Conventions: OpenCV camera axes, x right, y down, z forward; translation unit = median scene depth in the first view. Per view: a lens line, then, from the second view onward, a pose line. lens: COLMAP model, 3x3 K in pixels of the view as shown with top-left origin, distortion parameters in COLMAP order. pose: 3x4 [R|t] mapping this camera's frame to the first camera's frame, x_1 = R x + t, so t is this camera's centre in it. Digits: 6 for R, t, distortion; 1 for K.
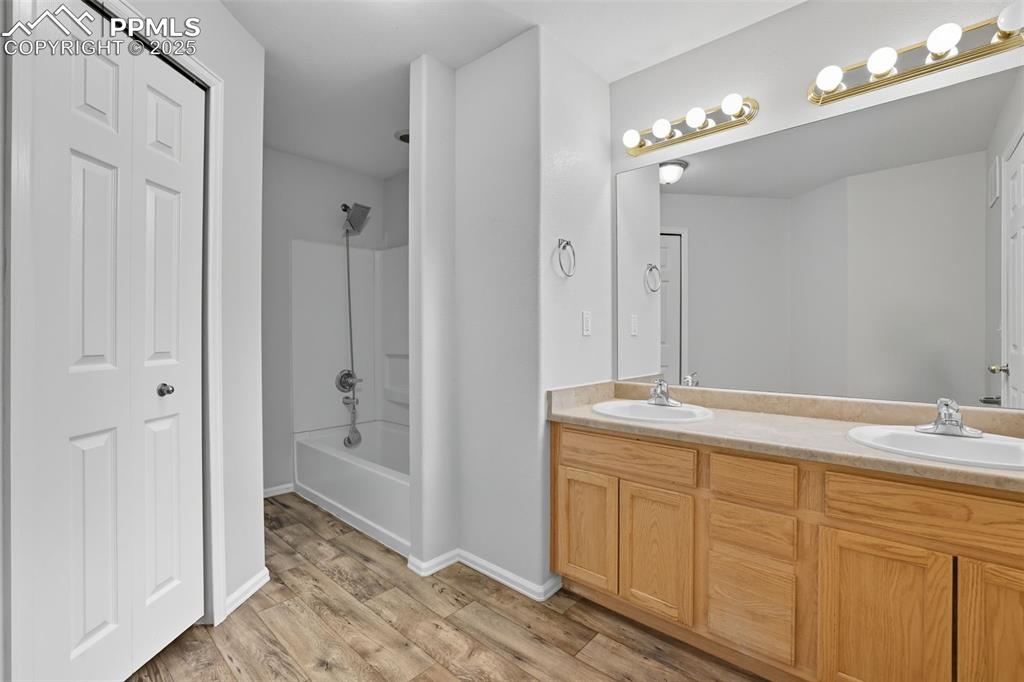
lens RADIAL K [[433.7, 0, 508.6], [0, 433.7, 337.1], [0, 0, 1]] dist [-0.036455, 0.003894]
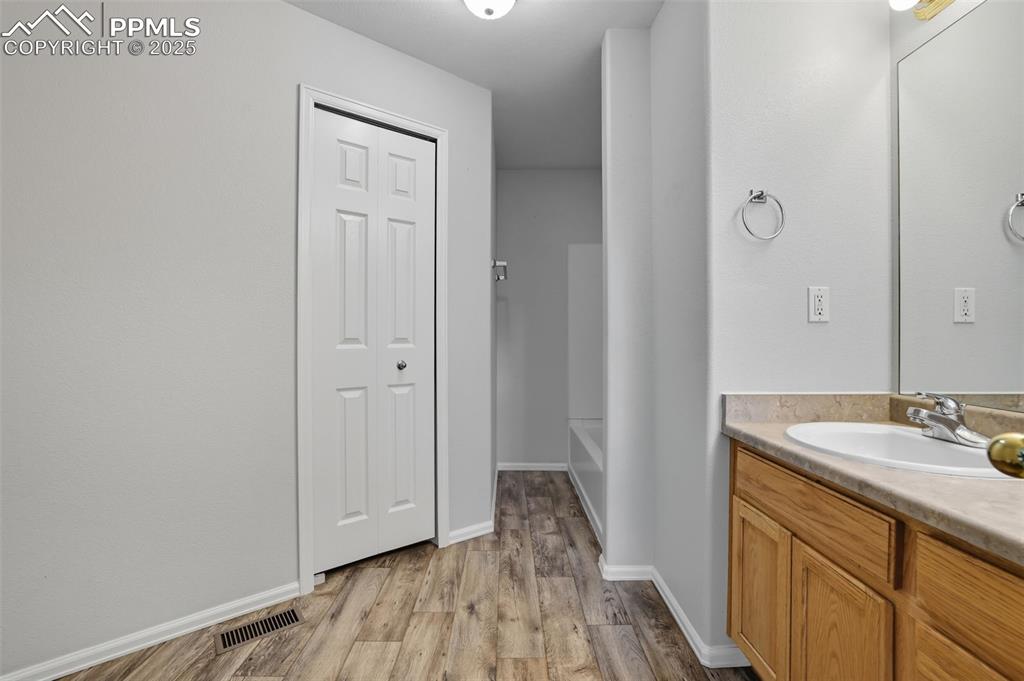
lens RADIAL K [[433.7, 0, 507.0], [0, 433.7, 340.8], [0, 0, 1]] dist [-0.036455, 0.003894]
pose [[0.678607, 0.006001, -0.734477, 0.400073], [-0.001935, 0.999978, 0.006382, 0.027532], [0.734499, -0.002909, 0.678604, 0.227687]]
